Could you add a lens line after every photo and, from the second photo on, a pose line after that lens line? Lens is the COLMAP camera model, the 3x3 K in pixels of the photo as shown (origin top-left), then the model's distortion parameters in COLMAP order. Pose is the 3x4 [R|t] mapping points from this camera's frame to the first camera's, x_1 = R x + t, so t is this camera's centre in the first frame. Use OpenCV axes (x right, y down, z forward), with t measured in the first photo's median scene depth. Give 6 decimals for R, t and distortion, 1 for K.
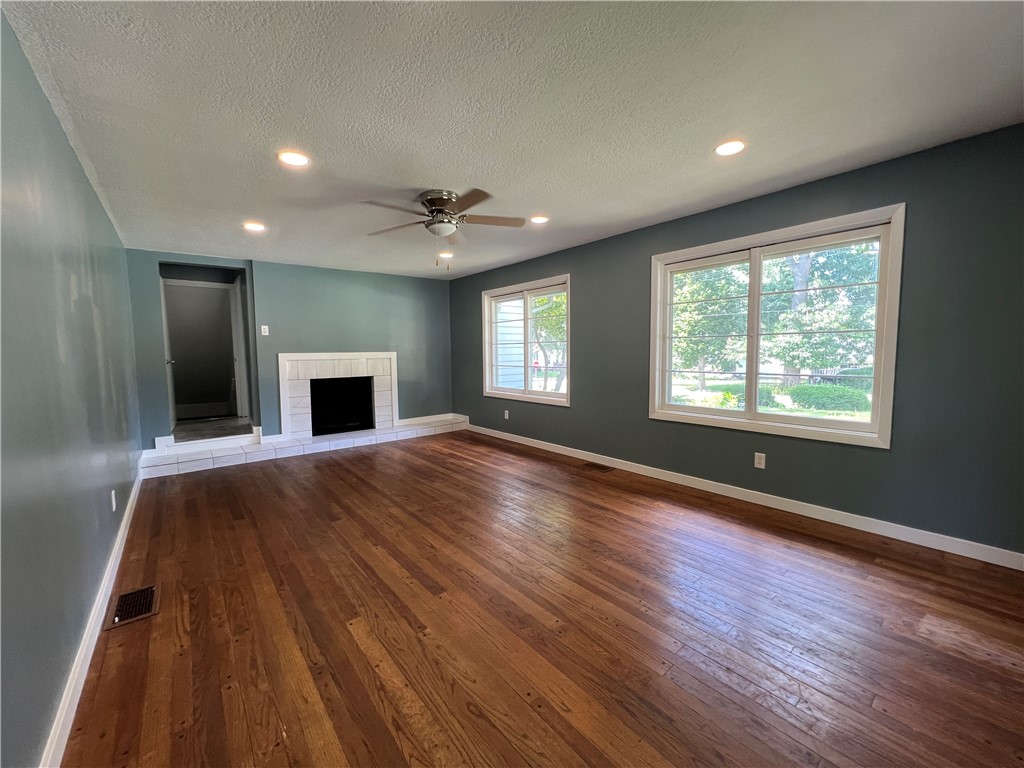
lens RADIAL K [[411.7, 0, 510.0], [0, 411.7, 380.7], [0, 0, 1]] dist [0.000739, 0.000236]
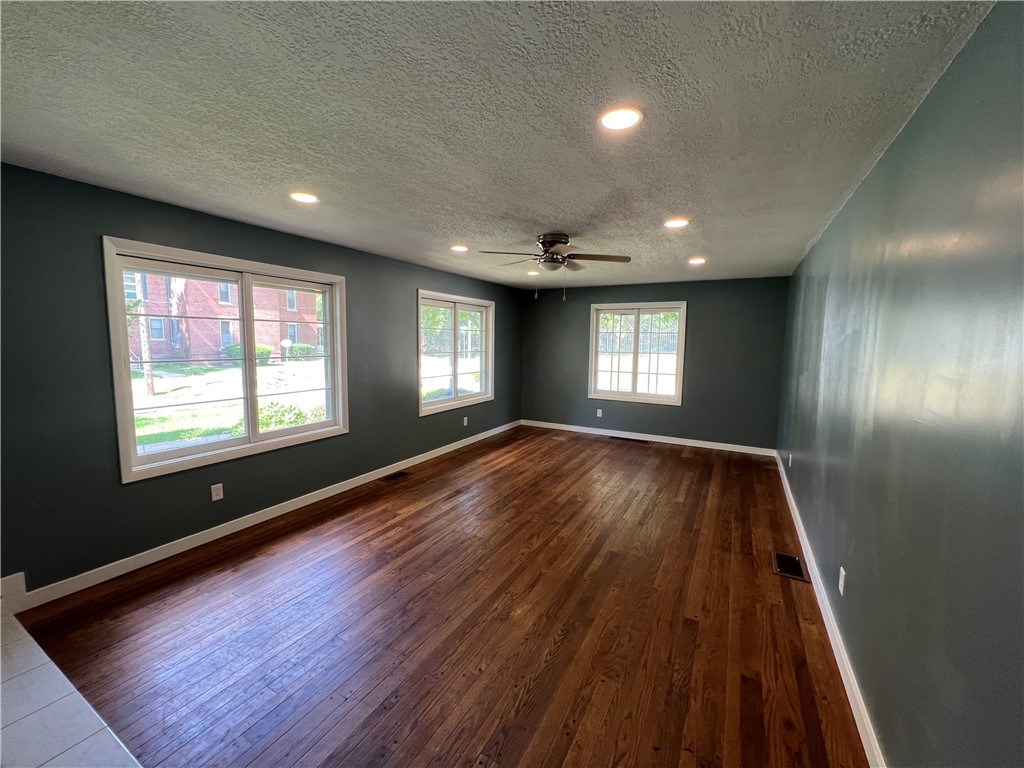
lens RADIAL K [[411.7, 0, 510.0], [0, 411.7, 380.7], [0, 0, 1]] dist [0.000739, 0.000236]
pose [[-0.378840, -0.079748, 0.922020, -1.097808], [0.061079, 0.991954, 0.110893, -0.169540], [-0.923445, 0.098327, -0.370920, 1.427149]]
